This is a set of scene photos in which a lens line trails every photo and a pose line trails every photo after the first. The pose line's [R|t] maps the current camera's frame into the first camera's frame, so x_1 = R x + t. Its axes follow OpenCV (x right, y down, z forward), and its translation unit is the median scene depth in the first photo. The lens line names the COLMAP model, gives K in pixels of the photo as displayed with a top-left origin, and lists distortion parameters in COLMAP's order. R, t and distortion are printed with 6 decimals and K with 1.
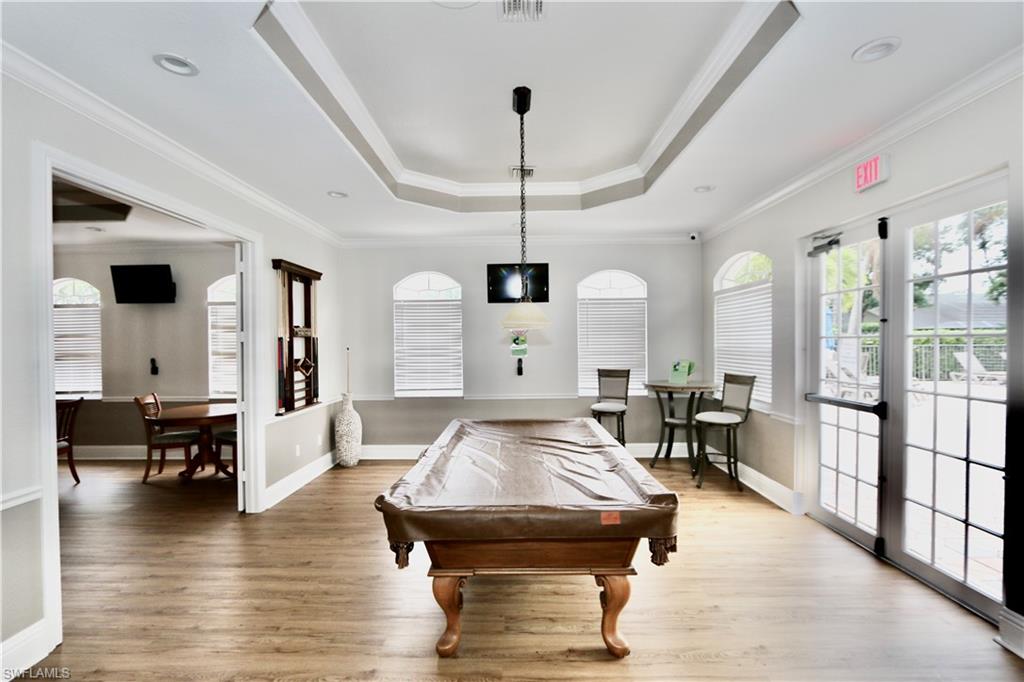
lens RADIAL K [[466.1, 0, 510.7], [0, 466.1, 347.7], [0, 0, 1]] dist [-0.003060, -0.000472]
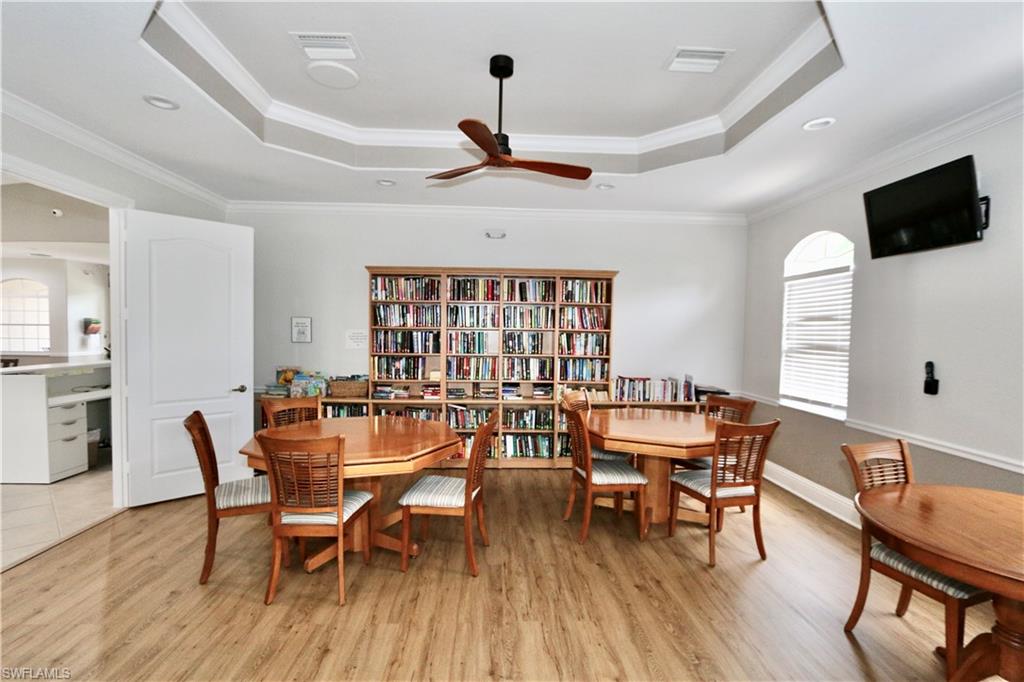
lens RADIAL K [[466.1, 0, 510.7], [0, 466.1, 347.7], [0, 0, 1]] dist [-0.003060, -0.000472]
pose [[0.069079, 0.048482, -0.996432, -0.310782], [-0.028494, 0.998507, 0.046608, -0.002197], [0.997204, 0.025173, 0.070358, 0.532569]]
